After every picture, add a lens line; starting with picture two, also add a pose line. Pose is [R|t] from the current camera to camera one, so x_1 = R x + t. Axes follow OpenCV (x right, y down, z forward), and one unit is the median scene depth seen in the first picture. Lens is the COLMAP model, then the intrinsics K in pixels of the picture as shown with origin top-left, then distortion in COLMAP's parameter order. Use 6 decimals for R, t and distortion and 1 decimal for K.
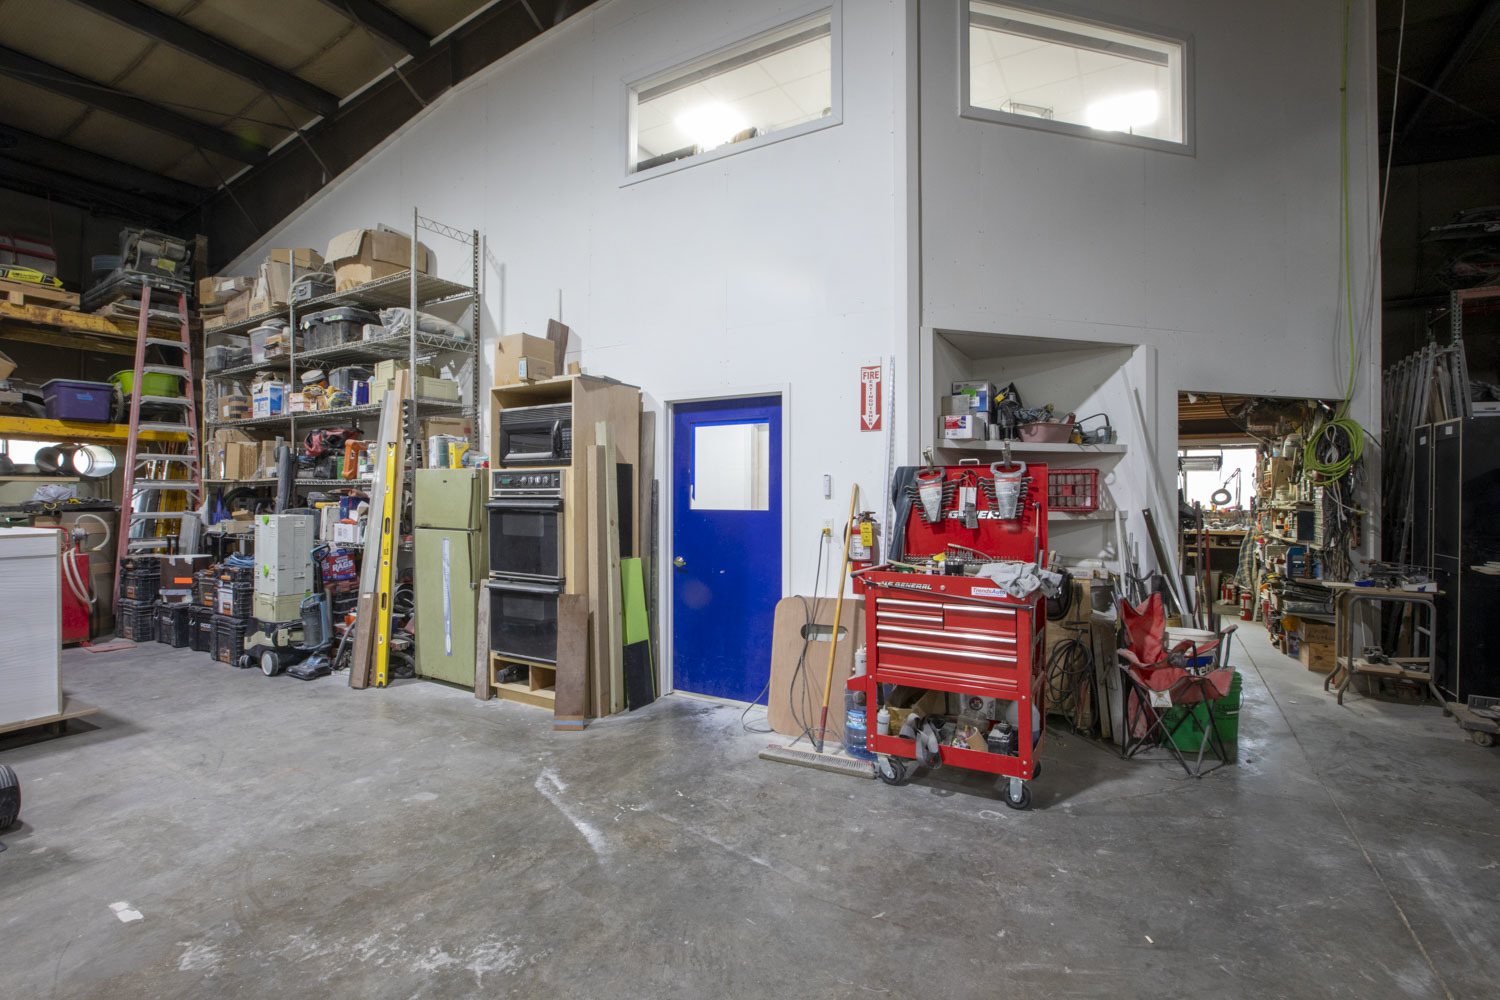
lens RADIAL K [[665.3, 0, 753.7], [0, 665.3, 496.9], [0, 0, 1]] dist [-0.040673, 0.012737]
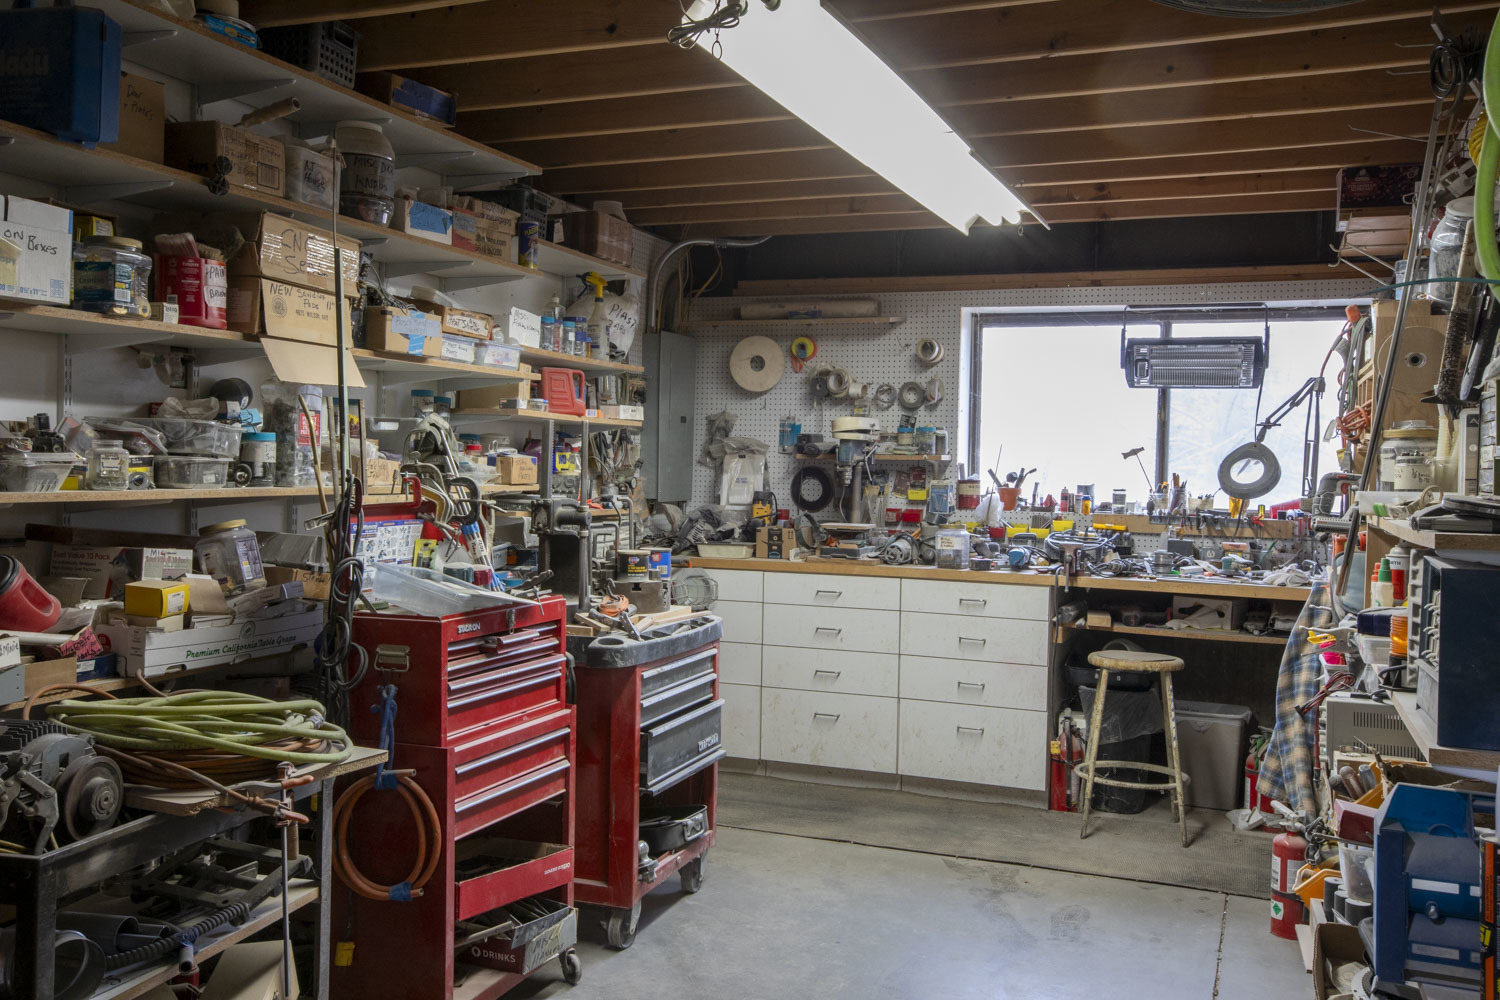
lens RADIAL K [[1321.5, 0, 748.4], [0, 1321.5, 498.8], [0, 0, 1]] dist [0.014821, 0.006815]
pose [[0.983461, 0.013512, 0.180614, 0.381116], [-0.018931, 0.999420, 0.028314, -0.000093], [-0.180127, -0.031265, 0.983146, 0.445491]]
